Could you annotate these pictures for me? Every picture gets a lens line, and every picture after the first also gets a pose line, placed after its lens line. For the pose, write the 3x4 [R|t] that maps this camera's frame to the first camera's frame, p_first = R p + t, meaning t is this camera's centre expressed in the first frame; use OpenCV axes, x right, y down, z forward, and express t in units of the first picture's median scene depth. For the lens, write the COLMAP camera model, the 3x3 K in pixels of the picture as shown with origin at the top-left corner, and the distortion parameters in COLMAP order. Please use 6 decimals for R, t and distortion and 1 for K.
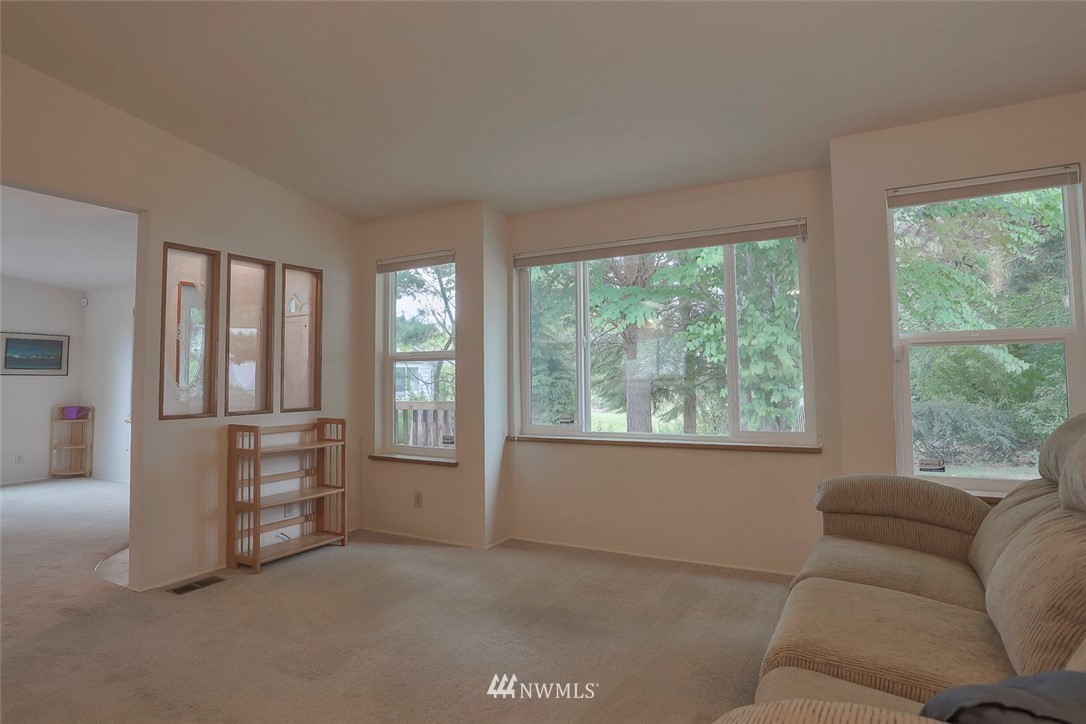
lens RADIAL K [[603.2, 0, 553.3], [0, 603.2, 351.8], [0, 0, 1]] dist [-0.055427, 0.027396]
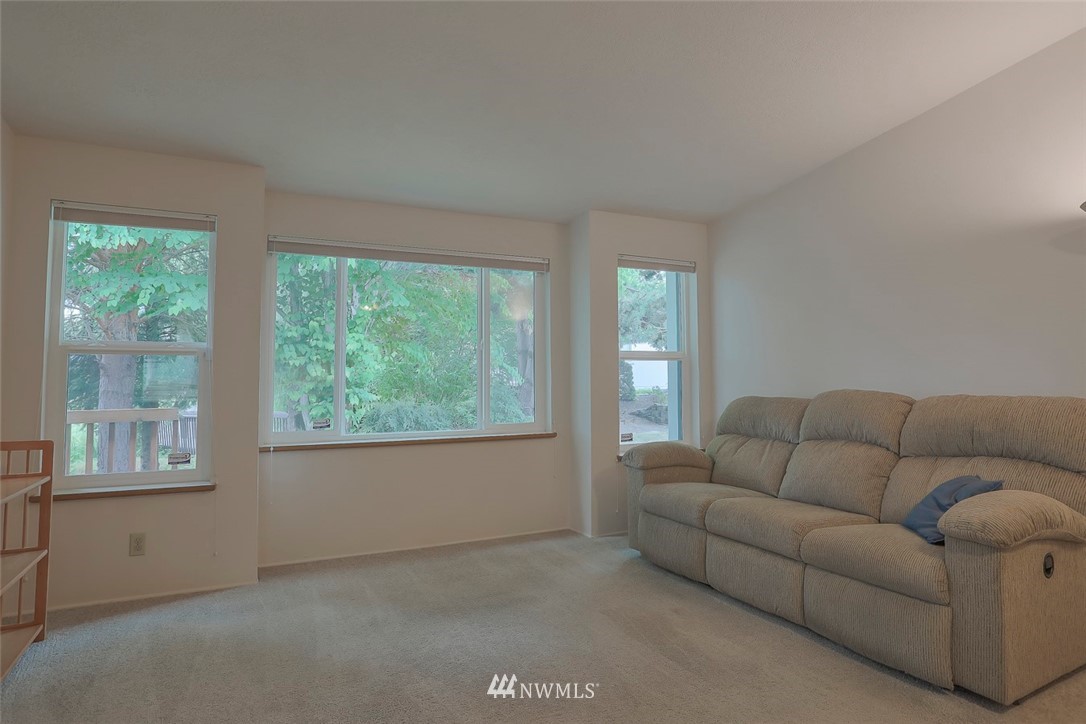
lens RADIAL K [[603.2, 0, 539.3], [0, 603.2, 351.9], [0, 0, 1]] dist [-0.055427, 0.027396]
pose [[0.582883, 0.044246, 0.811351, -0.536978], [-0.038150, 0.998905, -0.027066, 0.013580], [-0.811660, -0.015177, 0.583933, 0.193815]]
